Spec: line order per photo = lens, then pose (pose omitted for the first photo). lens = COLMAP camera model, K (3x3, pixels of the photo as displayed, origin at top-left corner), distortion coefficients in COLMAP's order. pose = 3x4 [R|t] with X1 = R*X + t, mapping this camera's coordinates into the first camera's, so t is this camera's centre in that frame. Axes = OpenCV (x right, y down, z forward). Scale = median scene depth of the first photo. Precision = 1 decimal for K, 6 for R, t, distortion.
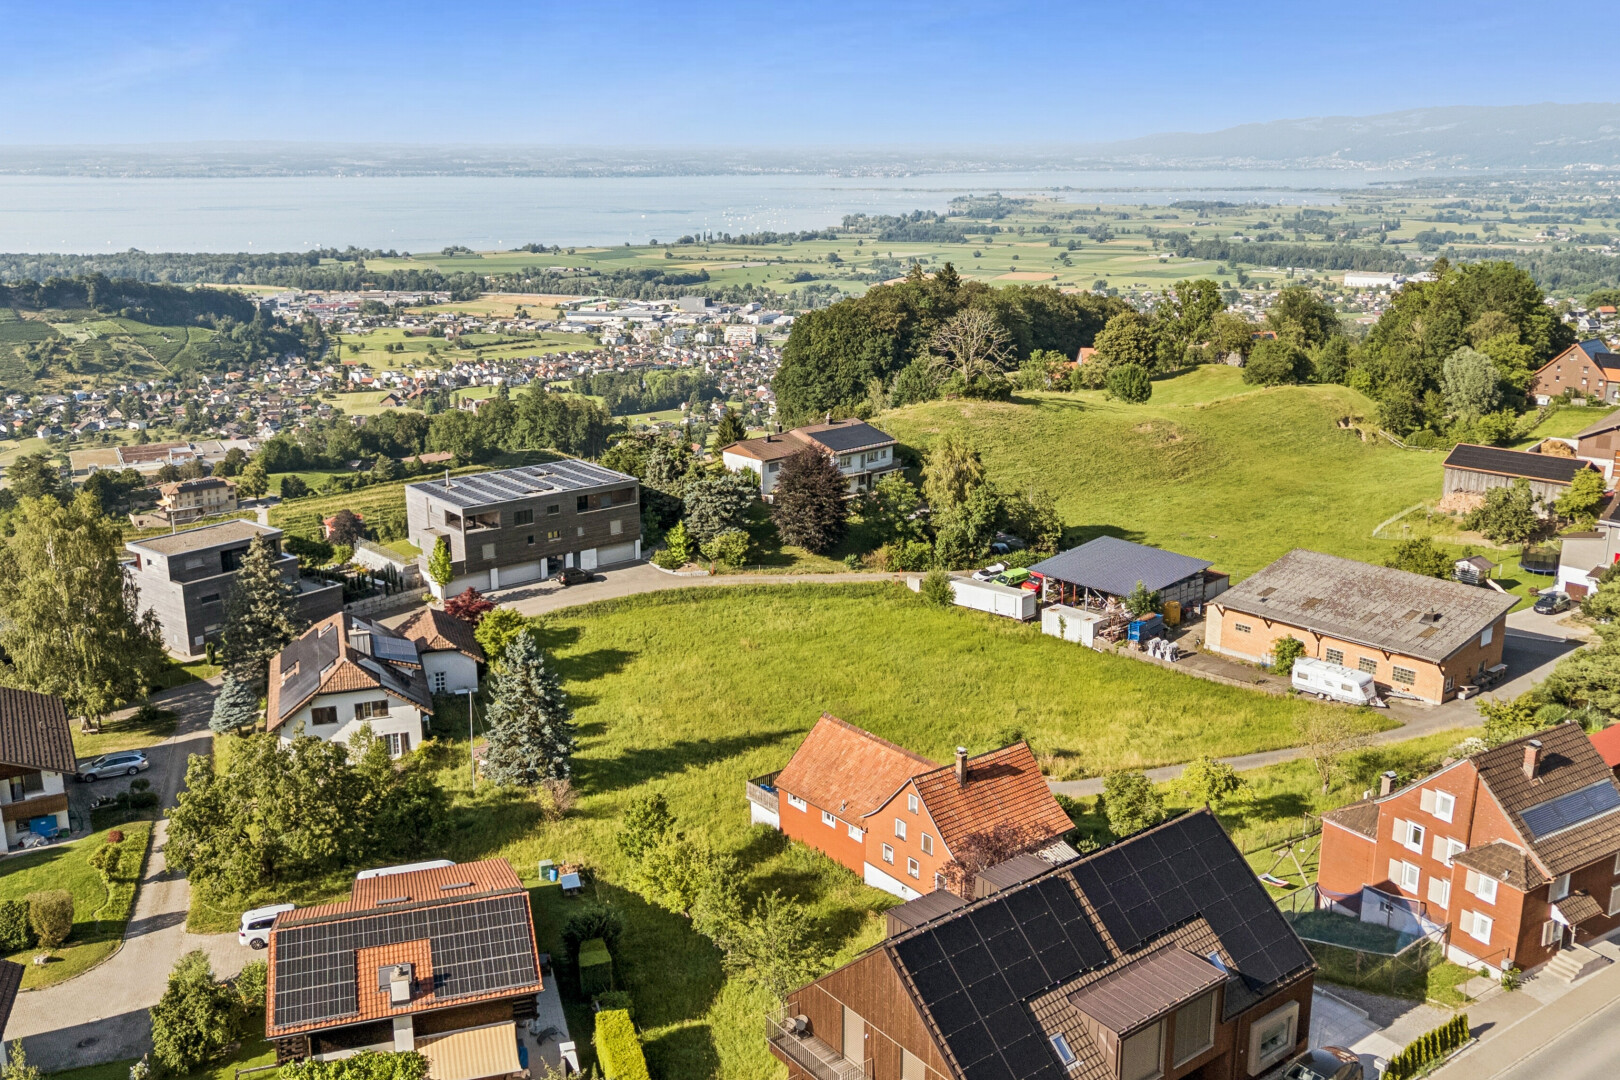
lens RADIAL K [[1373.9, 0, 810.0], [0, 1373.9, 540.0], [0, 0, 1]] dist [0.088008, -0.203494]
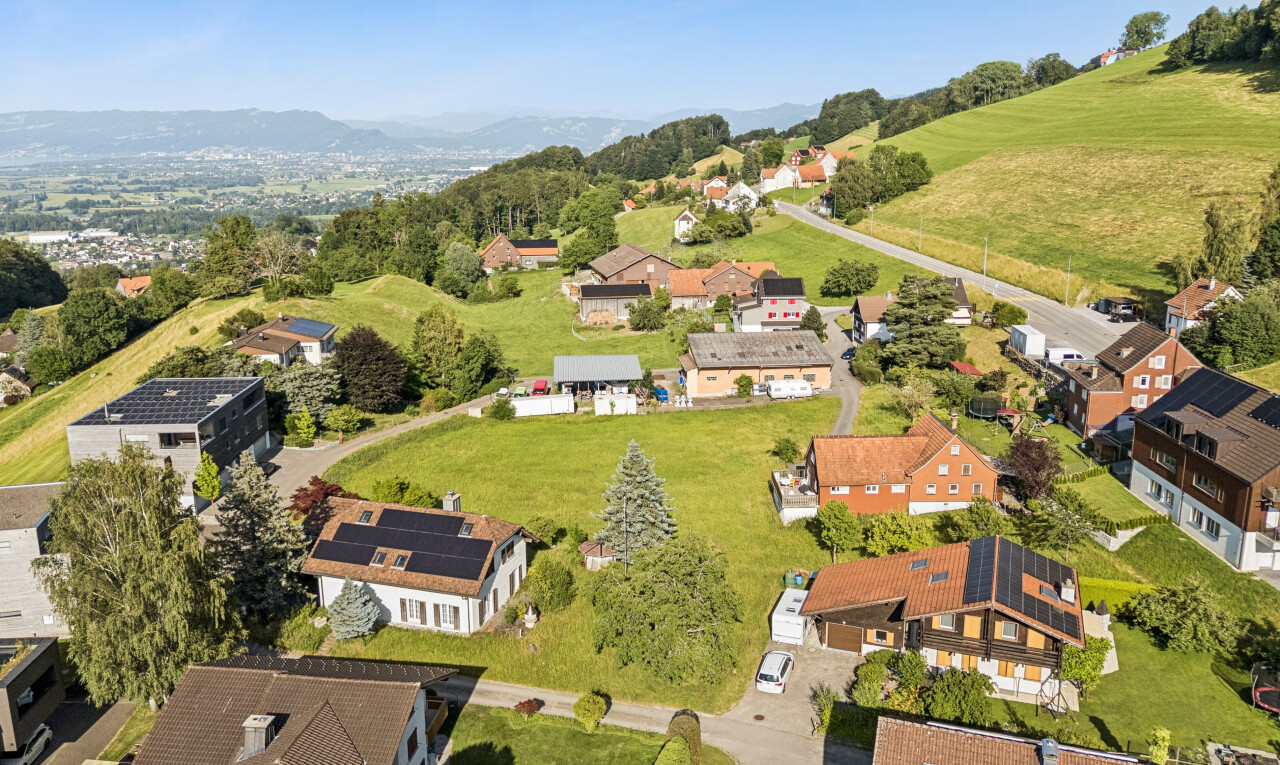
lens RADIAL K [[952.4, 0, 640.0], [0, 952.4, 382.5], [0, 0, 1]] dist [0.057665, -0.000585]
pose [[0.628029, -0.196590, 0.752949, -0.595643], [0.216674, 0.973478, 0.073442, -0.034722], [-0.747417, 0.117020, 0.653968, 0.288428]]
